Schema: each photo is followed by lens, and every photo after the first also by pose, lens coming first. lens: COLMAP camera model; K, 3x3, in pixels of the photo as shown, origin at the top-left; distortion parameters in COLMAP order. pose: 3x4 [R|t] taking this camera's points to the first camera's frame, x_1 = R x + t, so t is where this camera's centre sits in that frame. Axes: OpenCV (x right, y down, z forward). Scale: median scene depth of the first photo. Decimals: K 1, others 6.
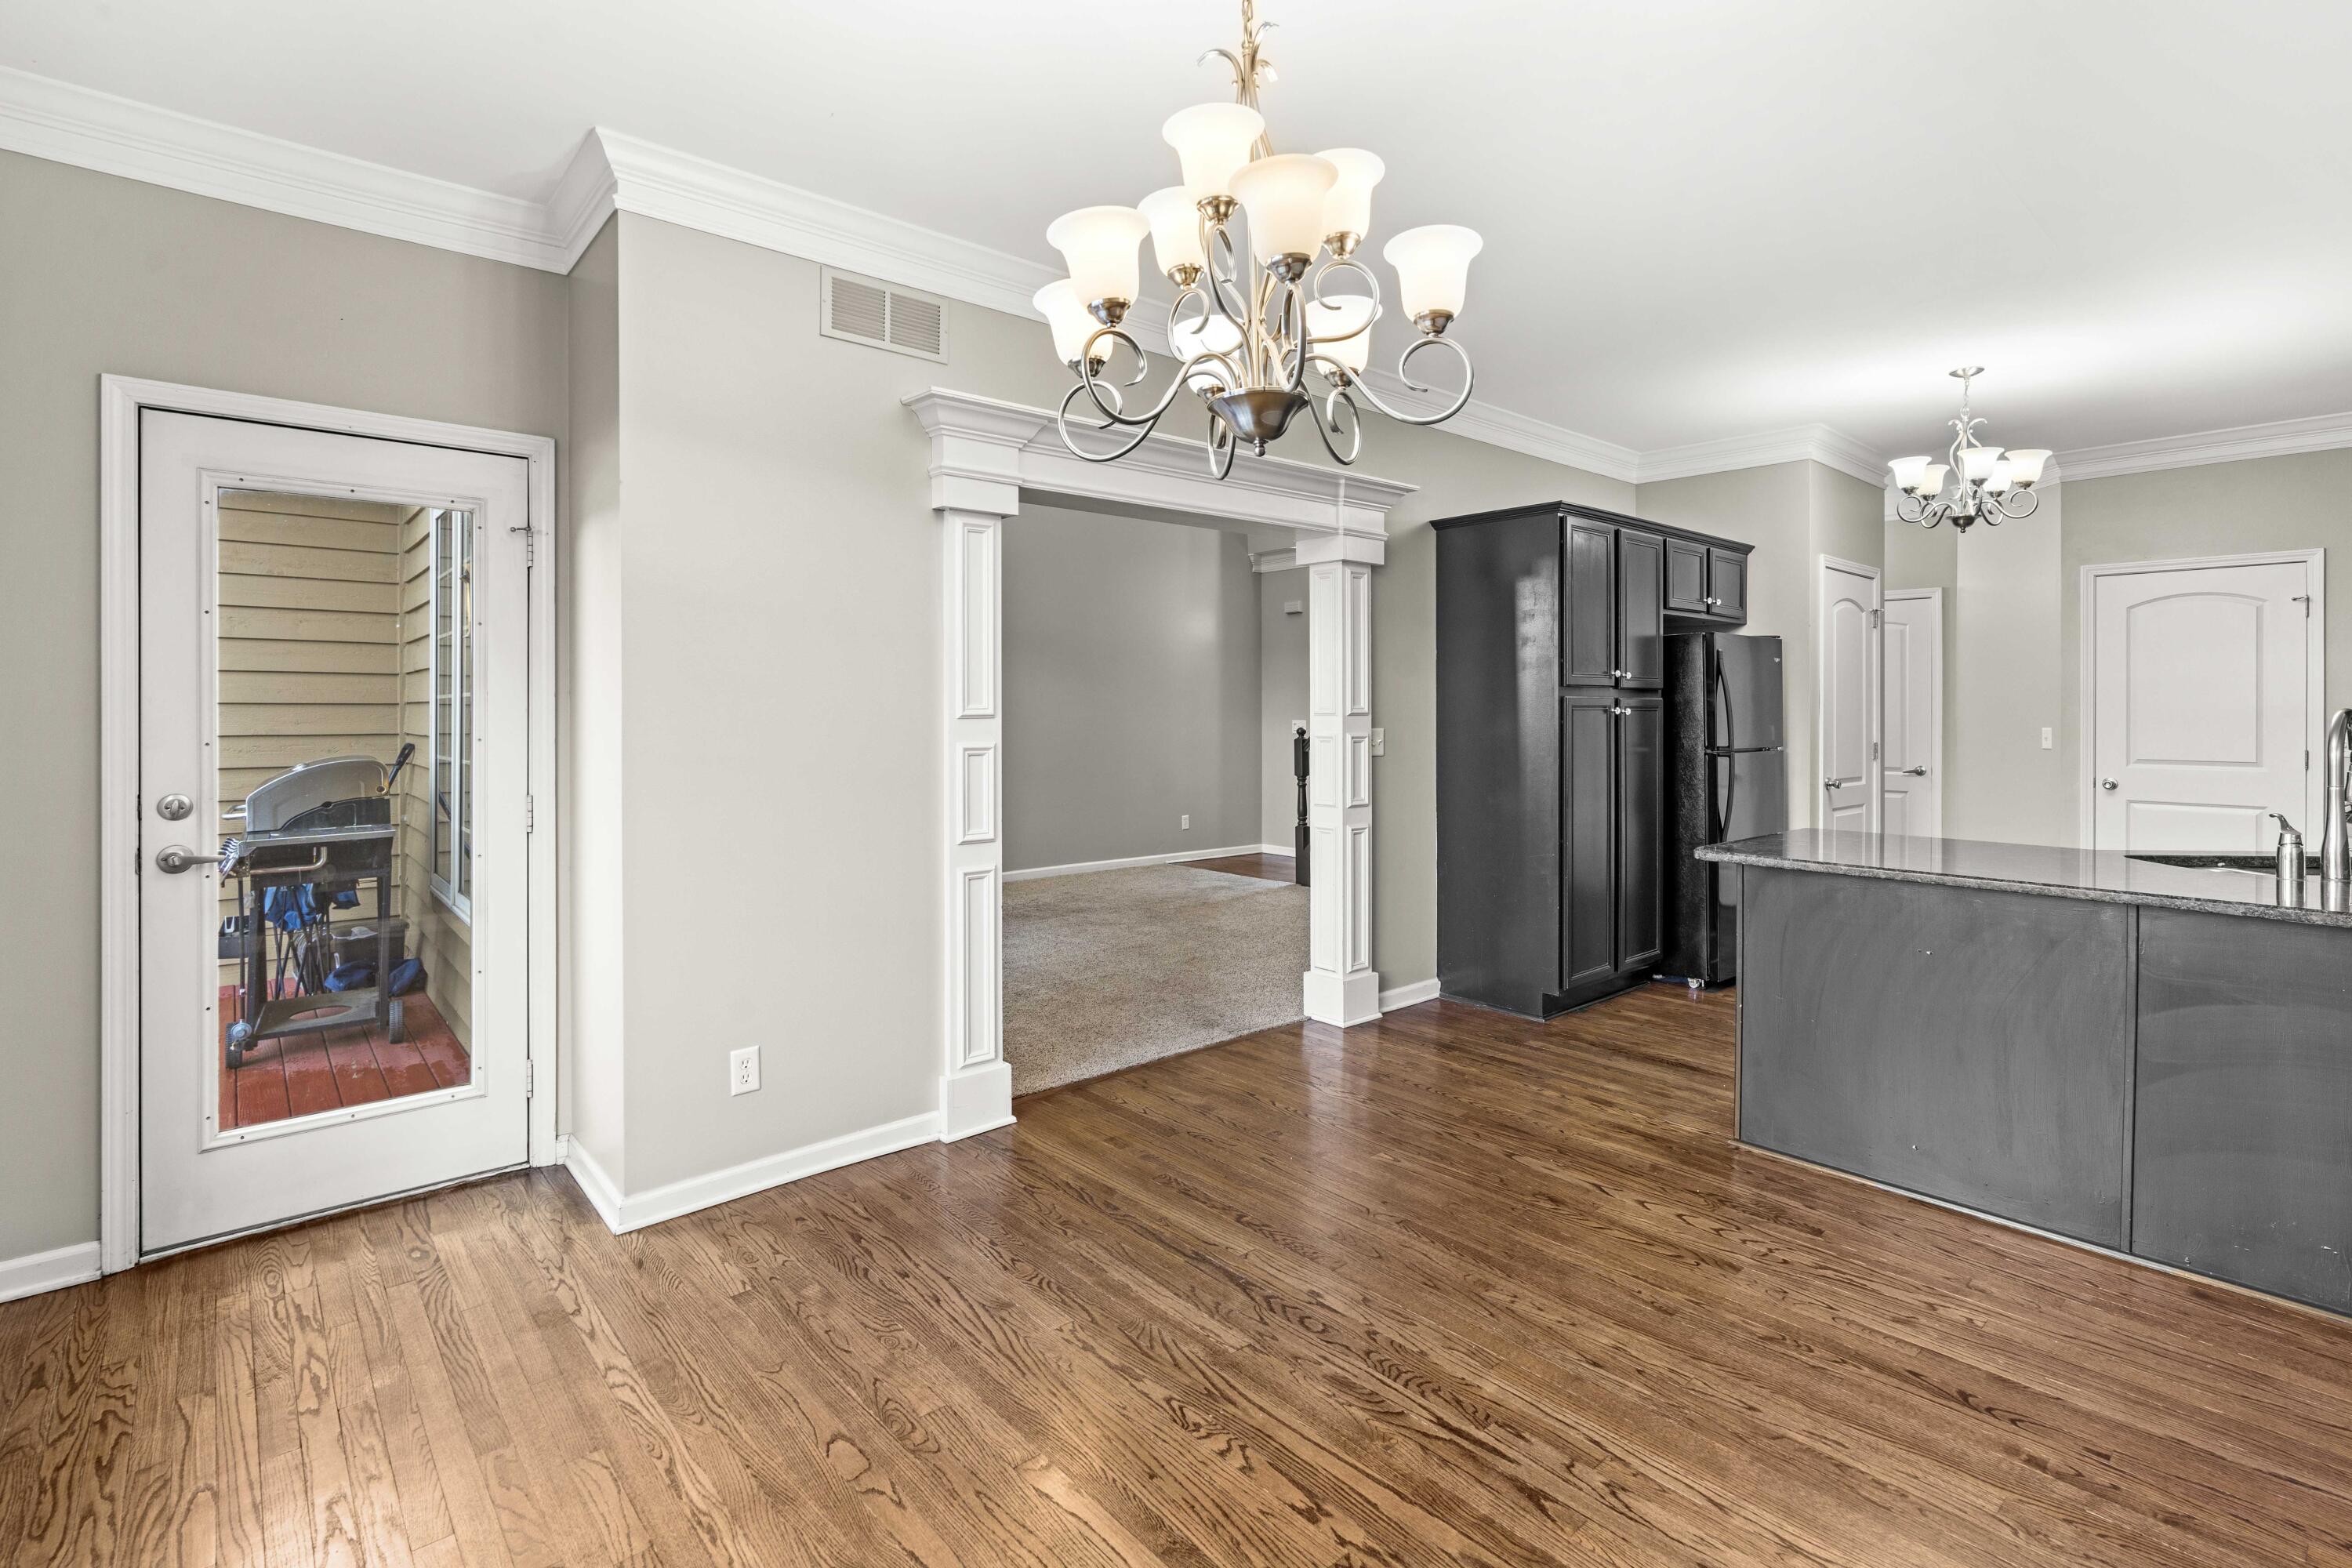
lens RADIAL K [[1087.1, 0, 1176.6], [0, 1087.1, 733.6], [0, 0, 1]] dist [-0.005128, -0.000220]
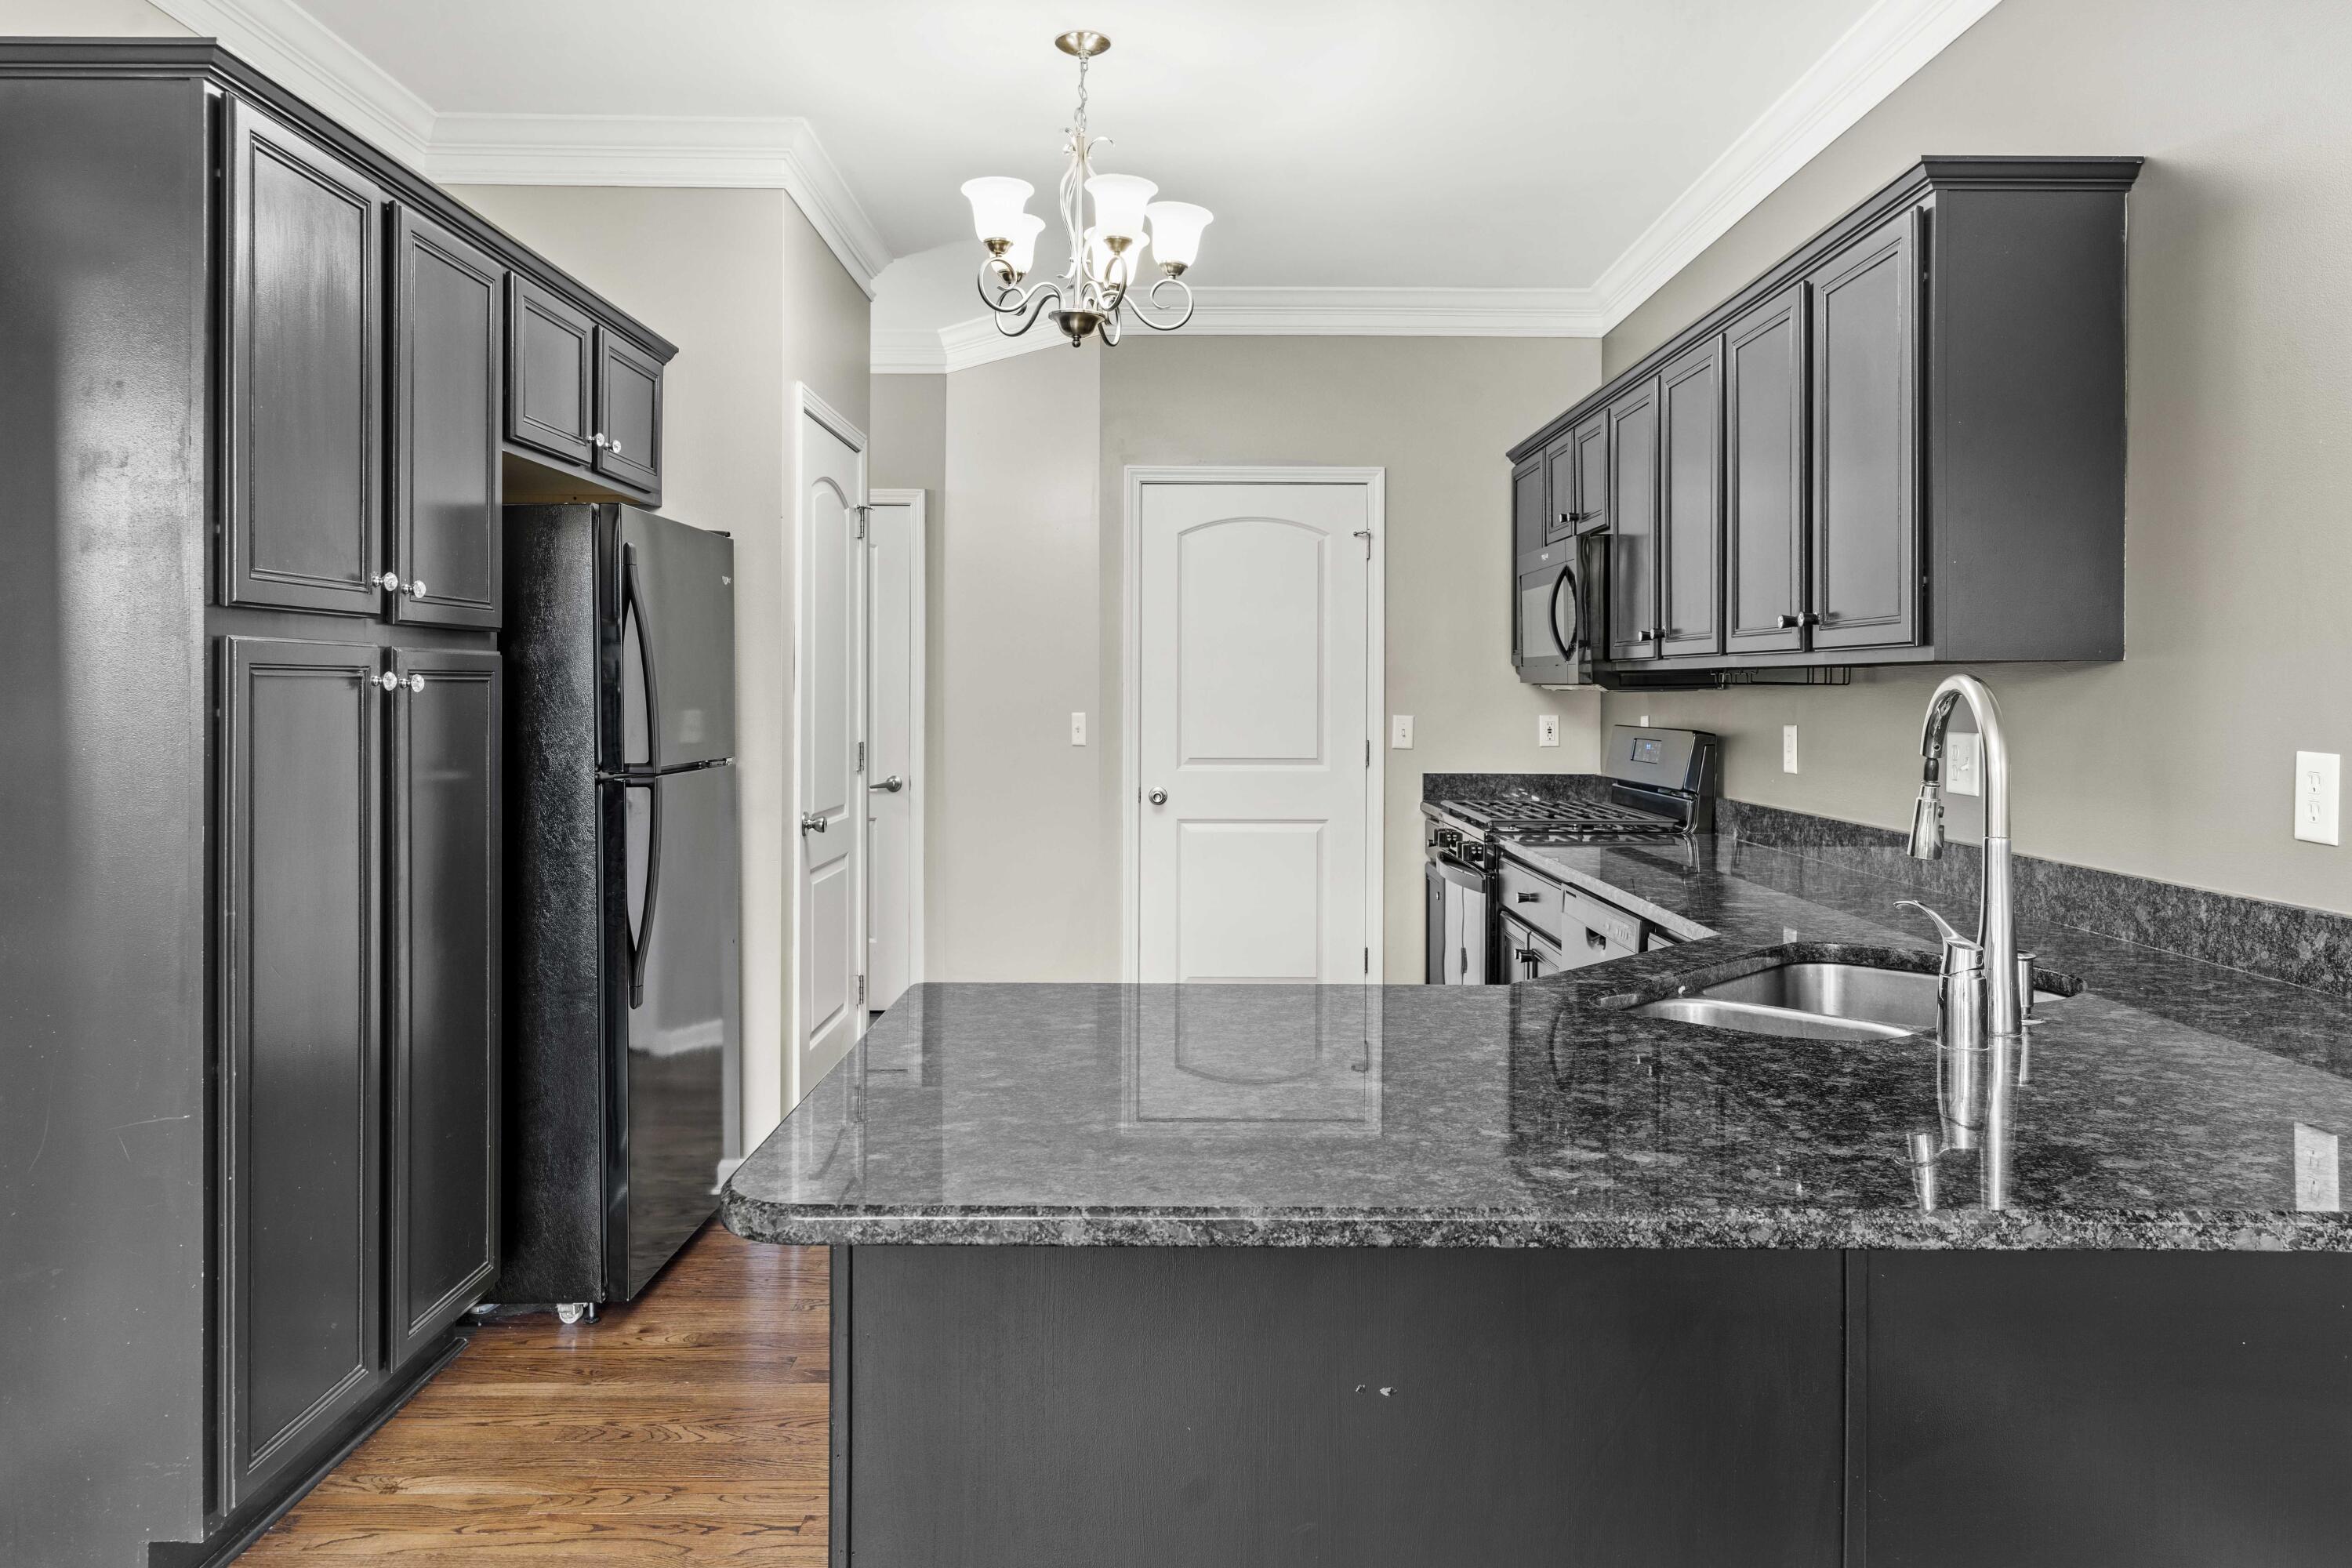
lens RADIAL K [[1517.0, 0, 1179.6], [0, 1517.0, 670.2], [0, 0, 1]] dist [0.002680, -0.003205]
pose [[0.641877, 0.012565, 0.766705, 0.170214], [0.011832, 0.999584, -0.026287, -0.007209], [-0.766717, 0.025945, 0.641461, 0.431379]]
